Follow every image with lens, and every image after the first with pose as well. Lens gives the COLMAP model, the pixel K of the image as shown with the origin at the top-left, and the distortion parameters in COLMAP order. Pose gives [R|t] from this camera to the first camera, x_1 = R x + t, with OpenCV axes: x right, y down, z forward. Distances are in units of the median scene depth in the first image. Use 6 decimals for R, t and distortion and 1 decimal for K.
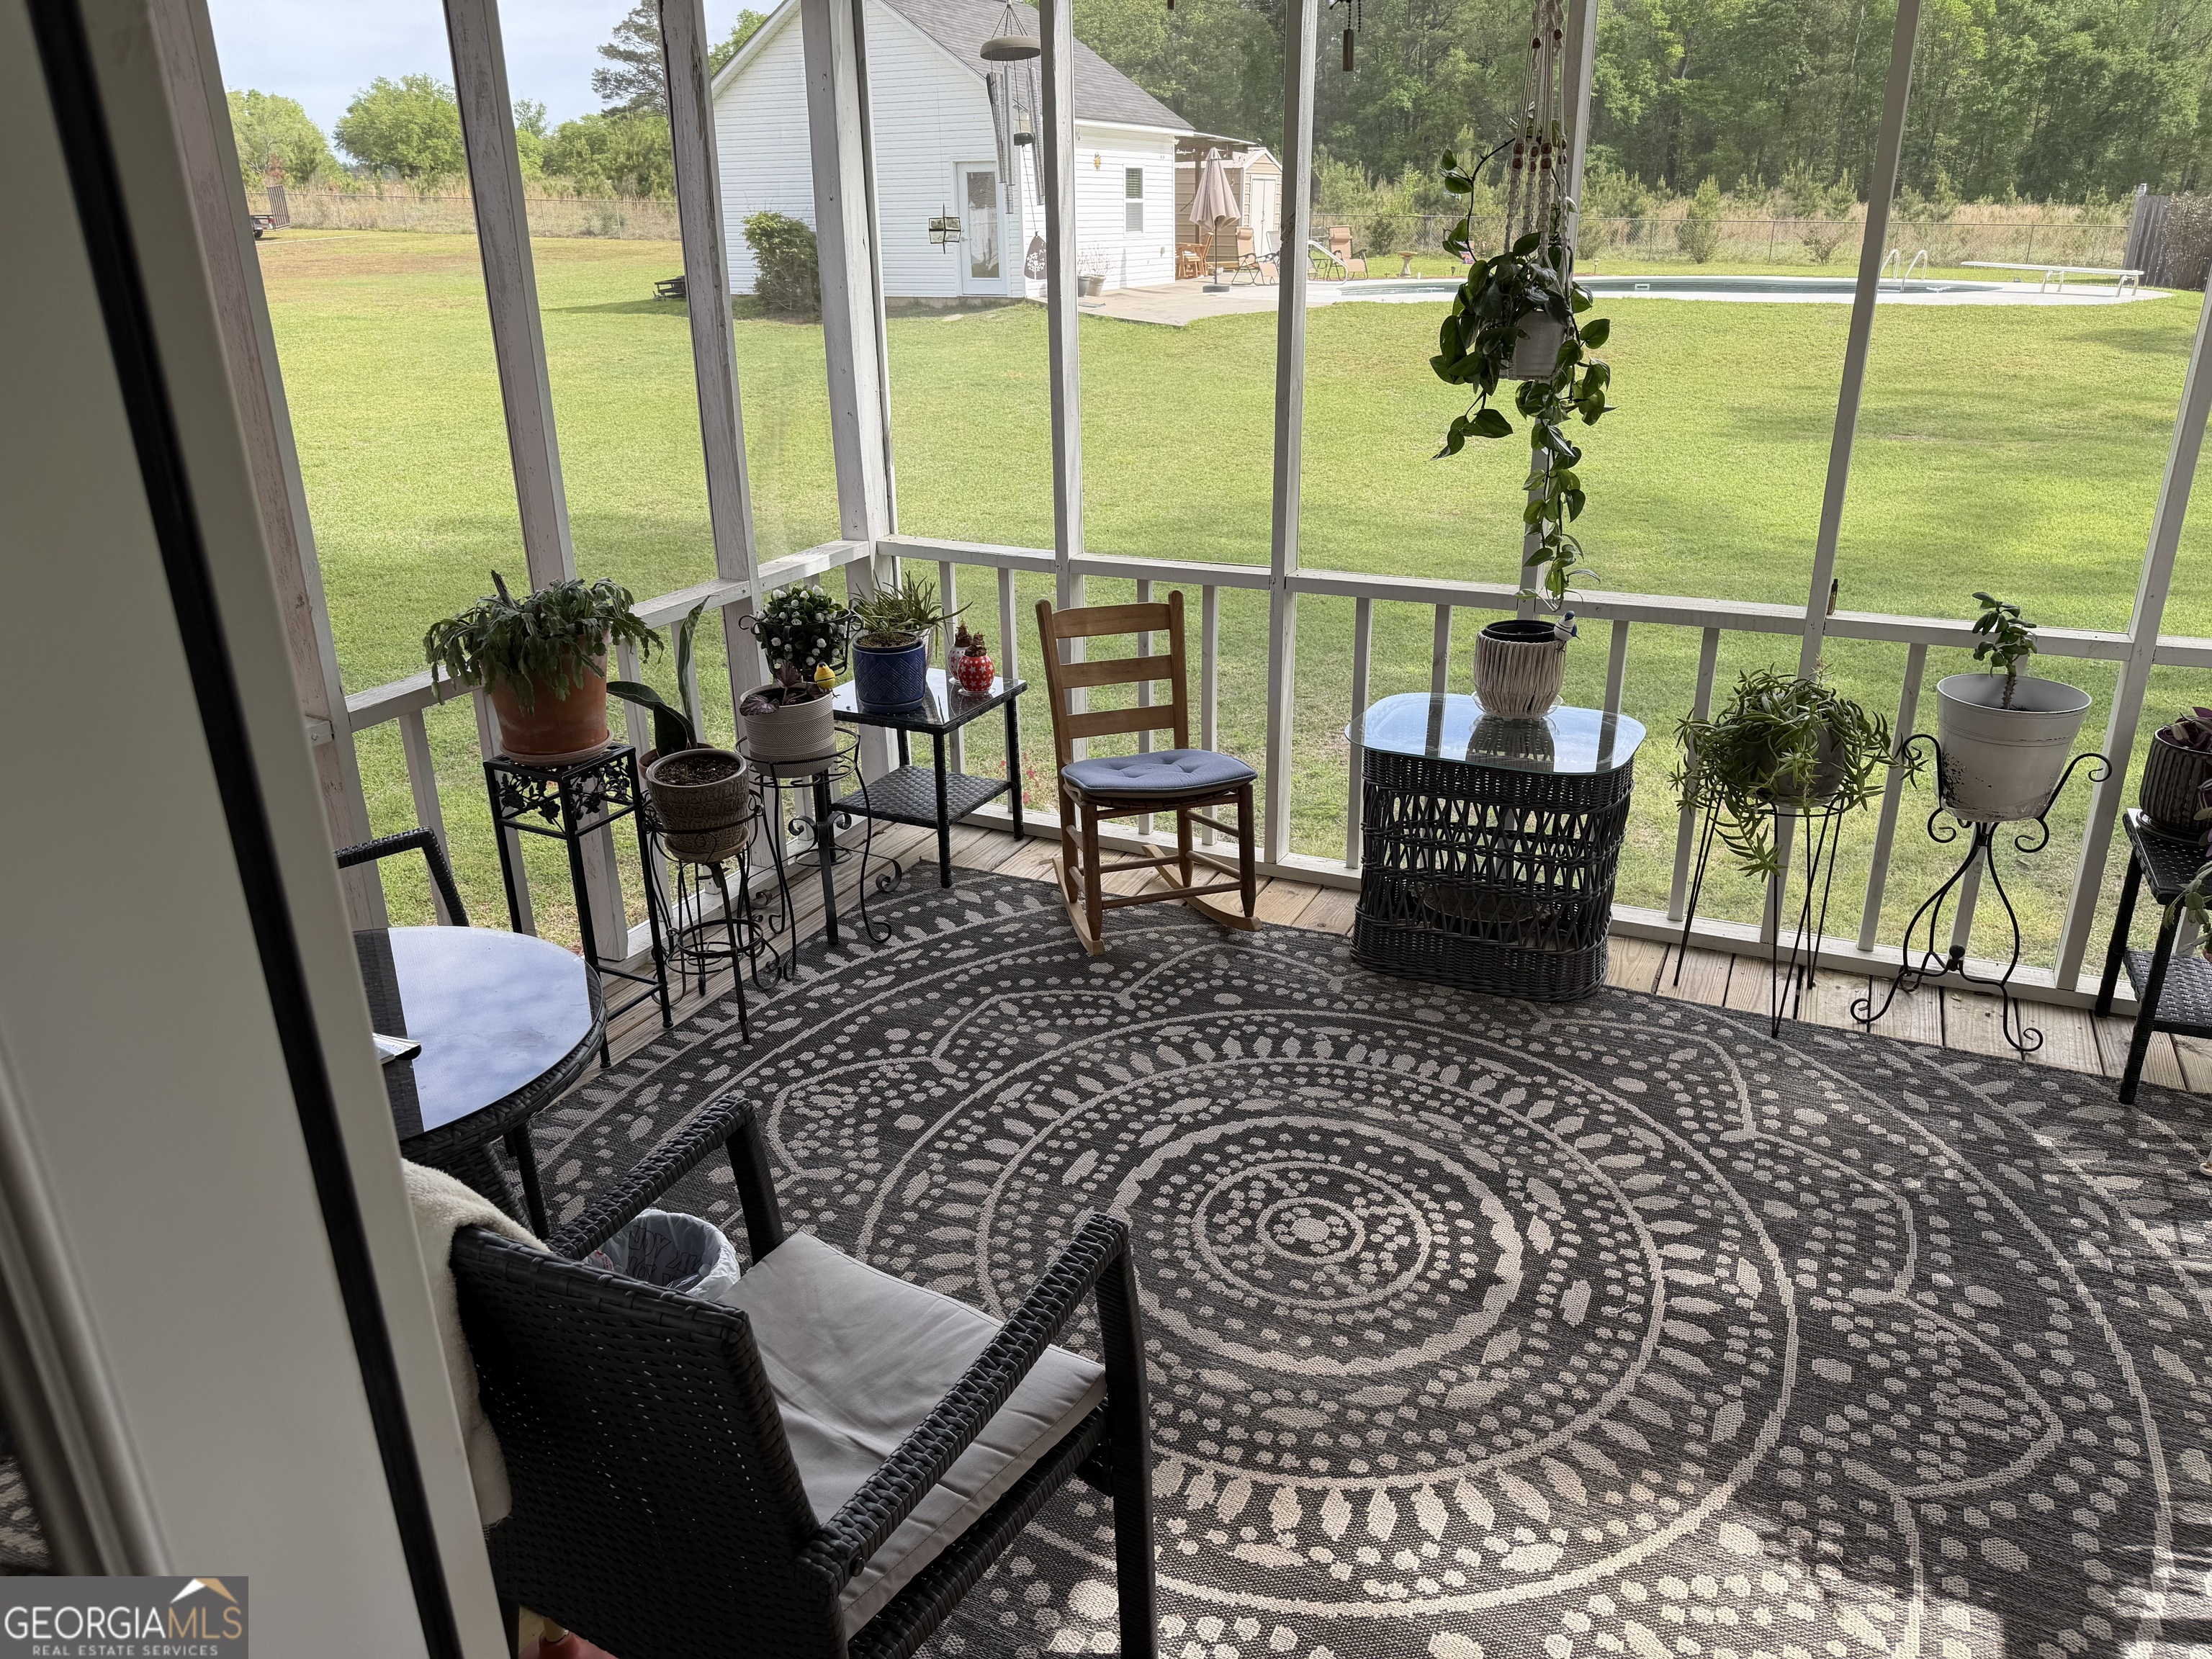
lens RADIAL K [[1538.9, 0, 1105.1], [0, 1538.9, 831.4], [0, 0, 1]] dist [-0.008414, -0.021213]
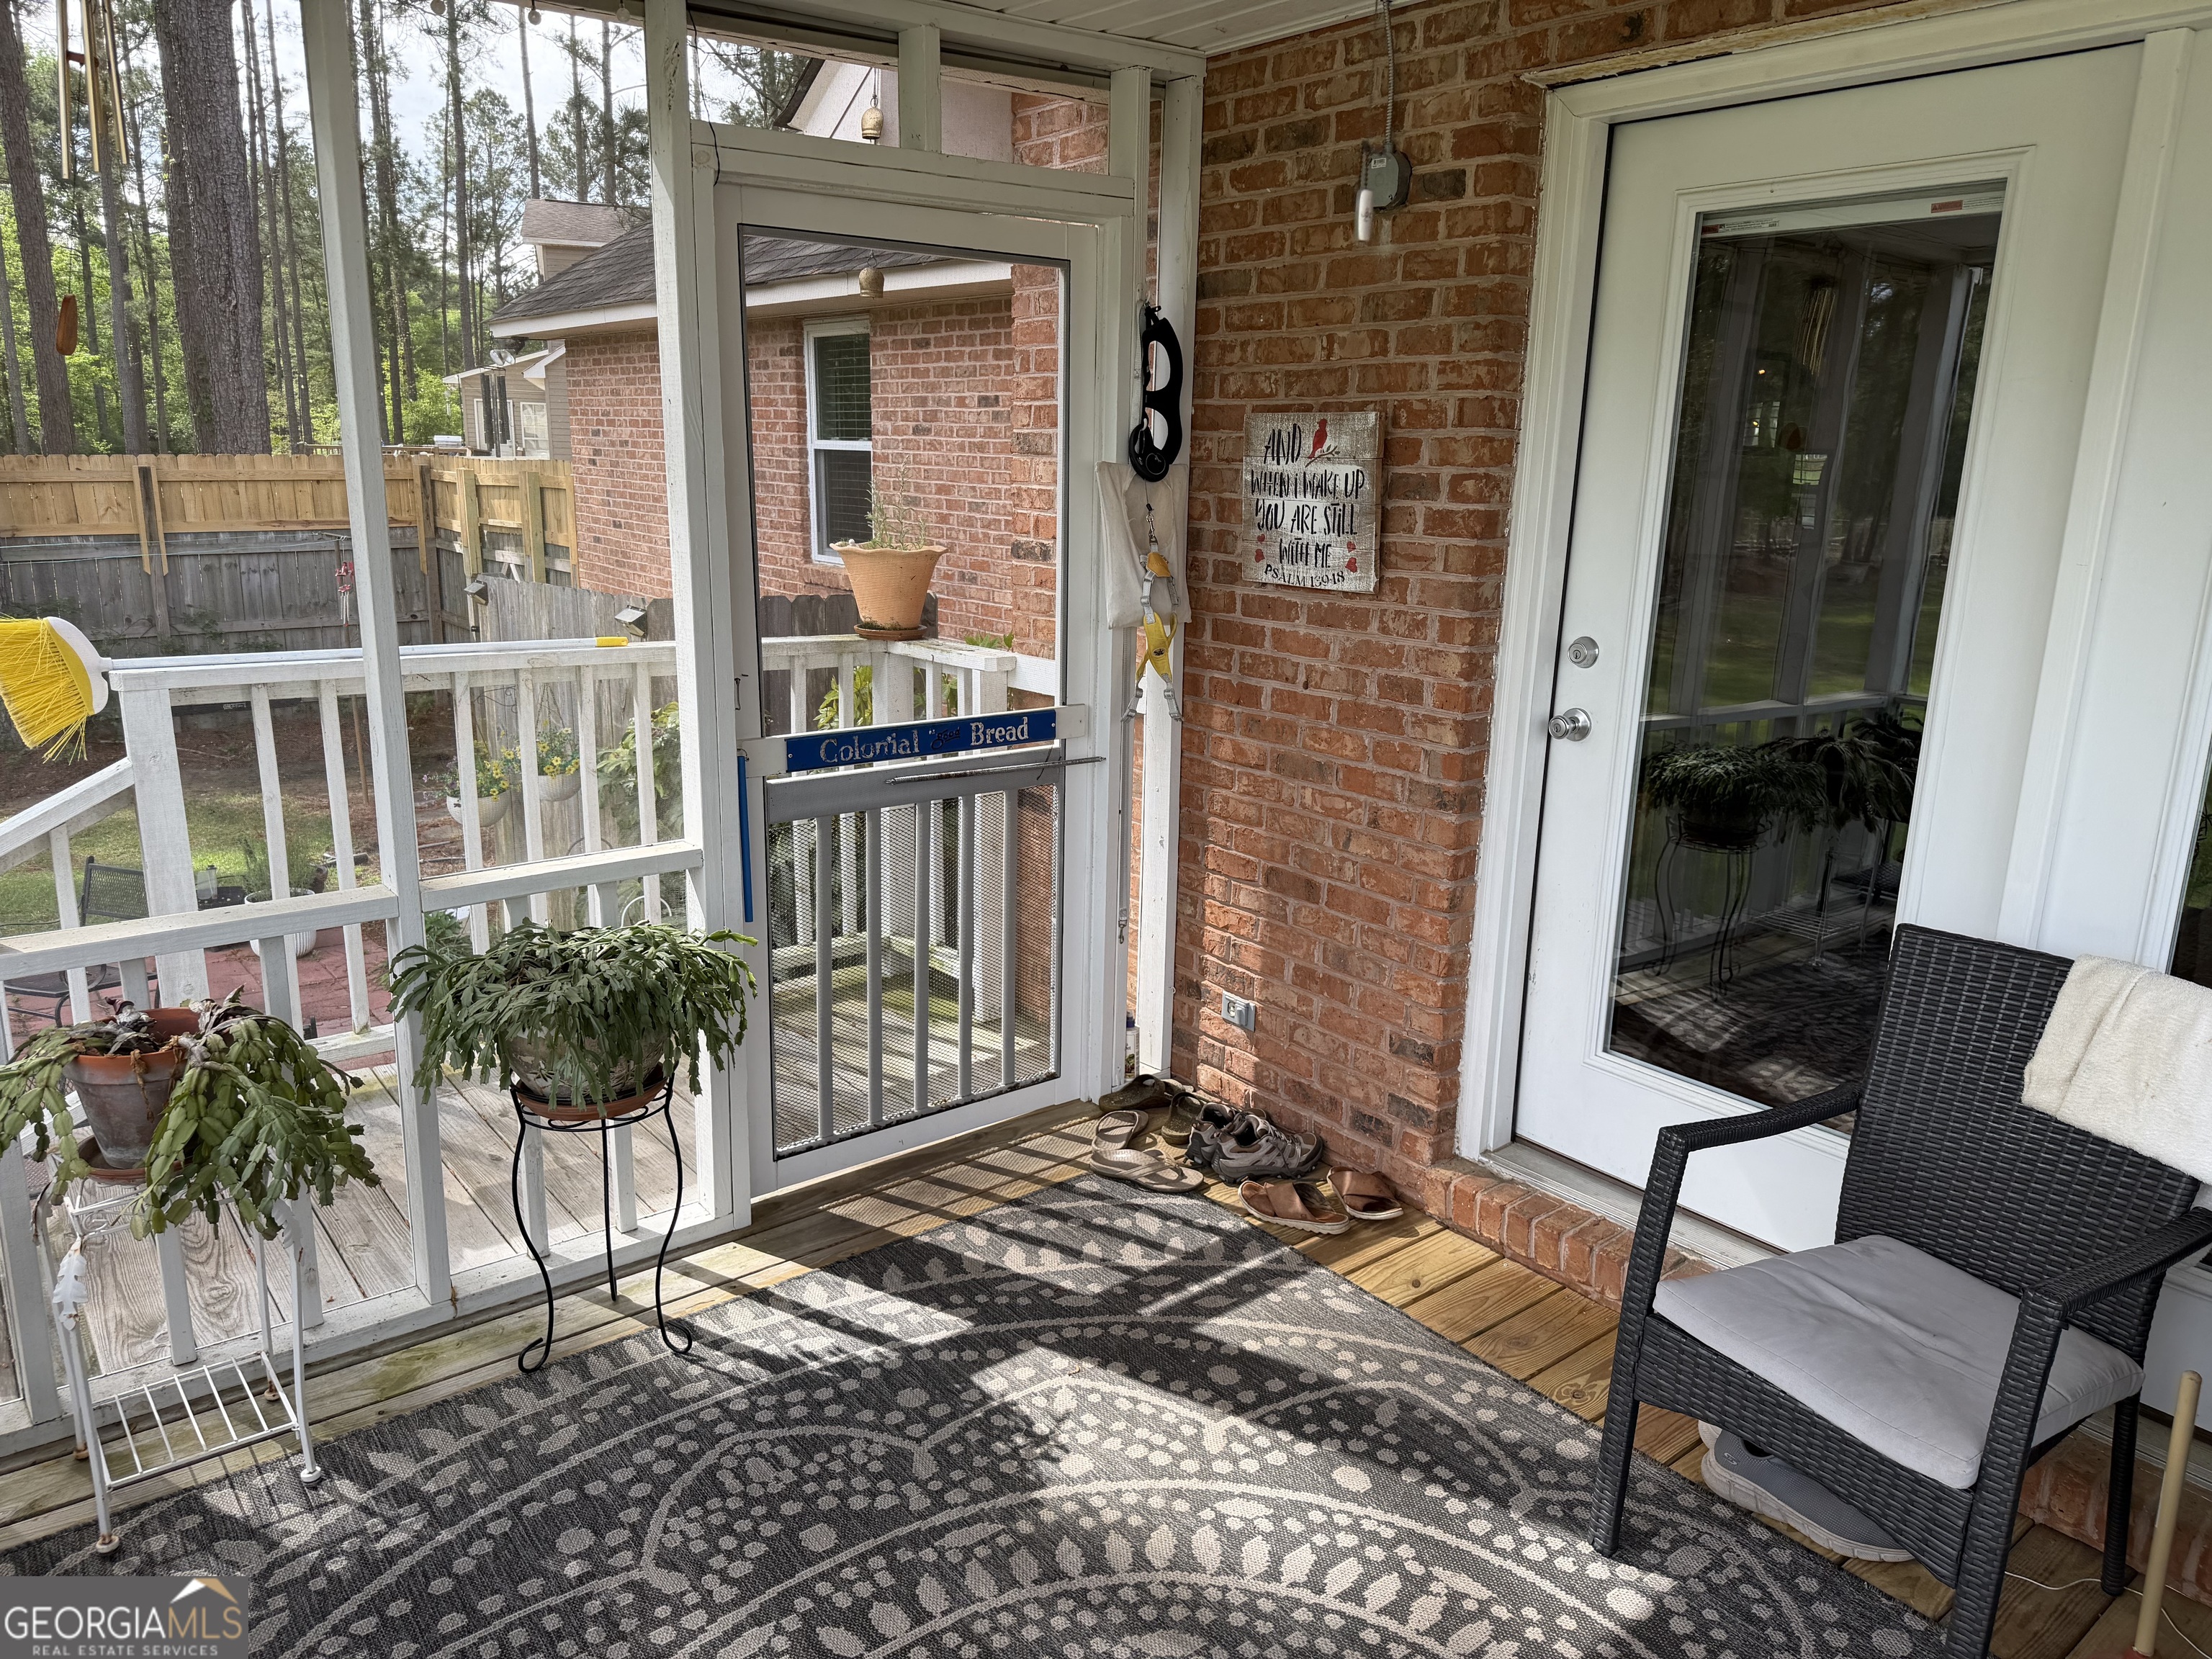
lens RADIAL K [[1538.9, 0, 1105.6], [0, 1538.9, 832.4], [0, 0, 1]] dist [-0.008414, -0.021213]
pose [[-0.896026, -0.104090, 0.431627, -0.084187], [0.158095, 0.833622, 0.529227, -0.602191], [-0.414901, 0.542439, -0.730491, 1.599737]]
